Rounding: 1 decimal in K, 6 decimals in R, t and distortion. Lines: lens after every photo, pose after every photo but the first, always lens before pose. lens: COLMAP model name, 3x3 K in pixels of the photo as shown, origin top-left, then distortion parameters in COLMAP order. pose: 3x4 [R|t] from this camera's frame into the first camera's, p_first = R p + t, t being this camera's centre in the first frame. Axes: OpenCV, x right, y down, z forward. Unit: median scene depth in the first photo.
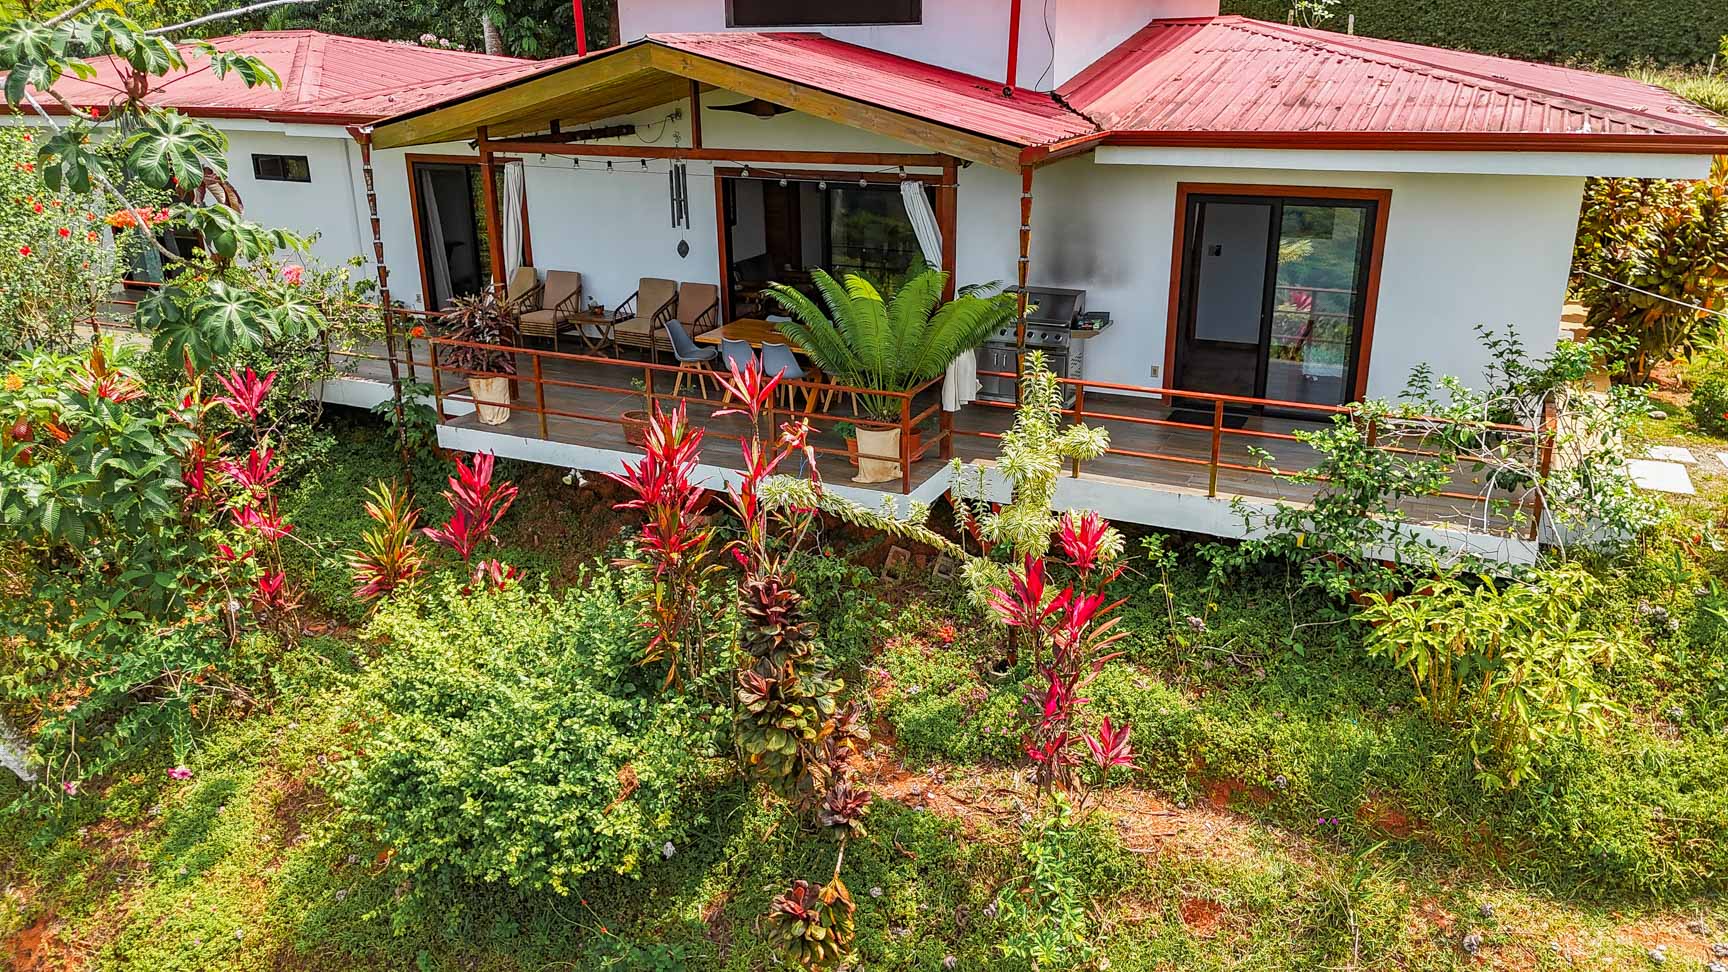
lens RADIAL K [[1277.8, 0, 869.9], [0, 1277.8, 493.5], [0, 0, 1]] dist [0.057176, -0.030248]
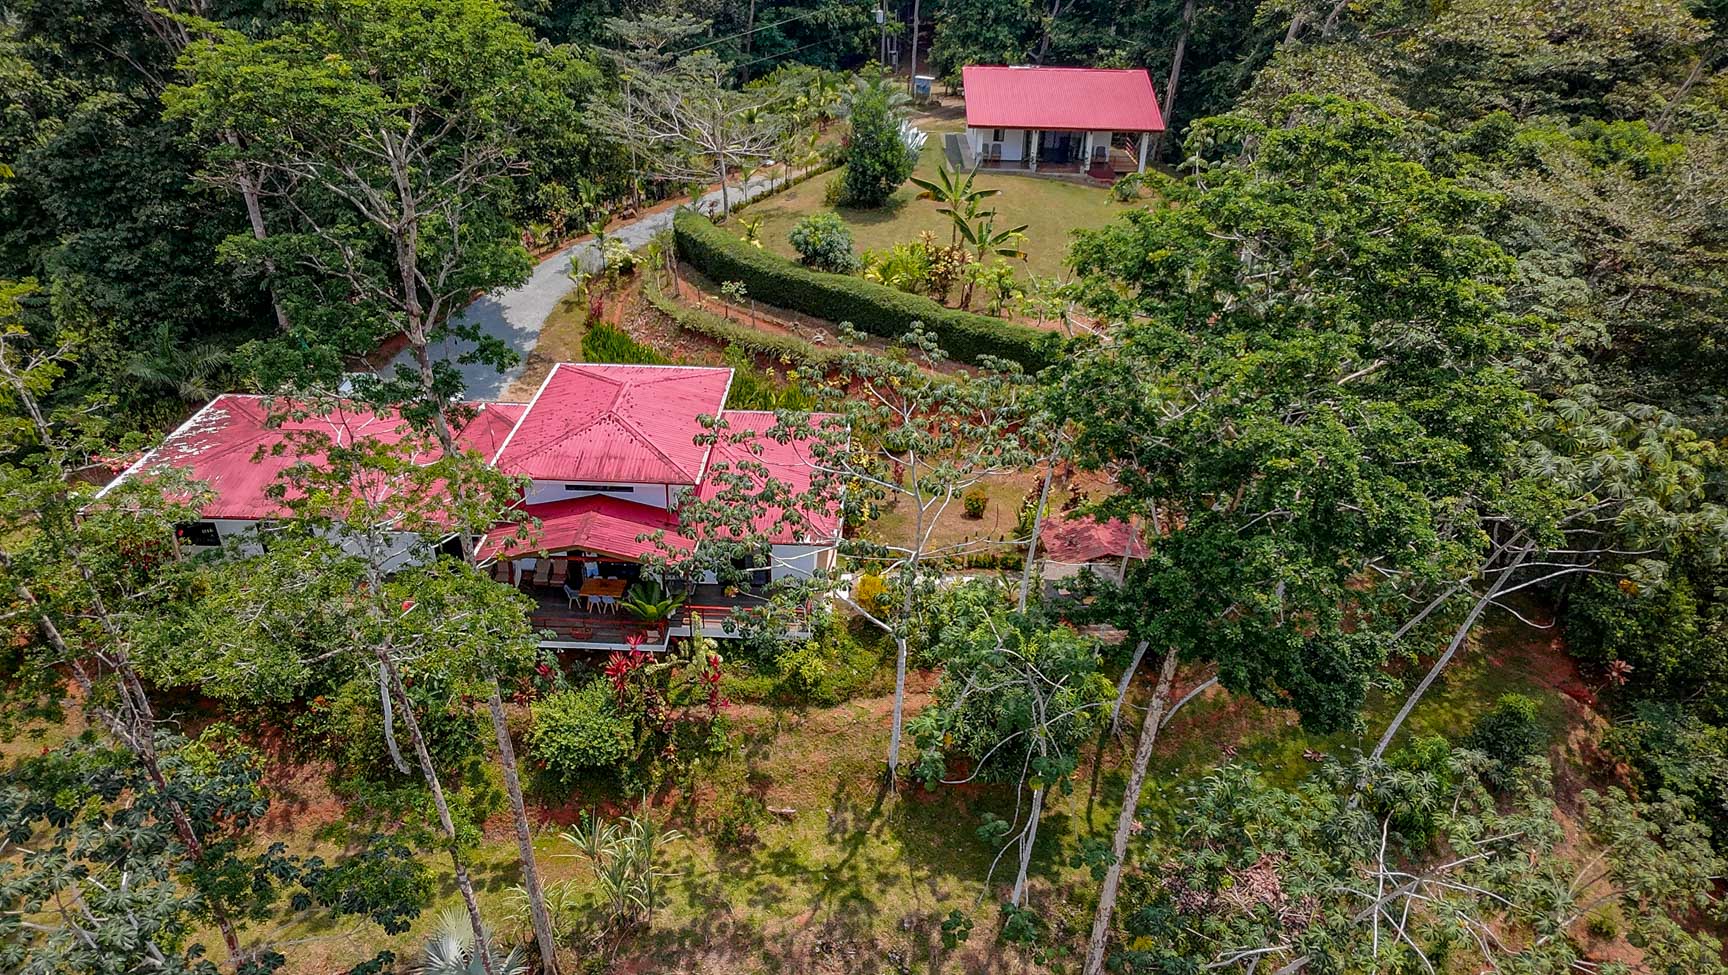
lens RADIAL K [[1115.6, 0, 860.6], [0, 1115.6, 484.3], [0, 0, 1]] dist [0.004692, 0.006505]
pose [[0.908833, -0.177626, 0.377454, -0.658844], [0.108637, 0.974375, 0.196954, -1.140899], [-0.402766, -0.137993, 0.904841, -2.375258]]
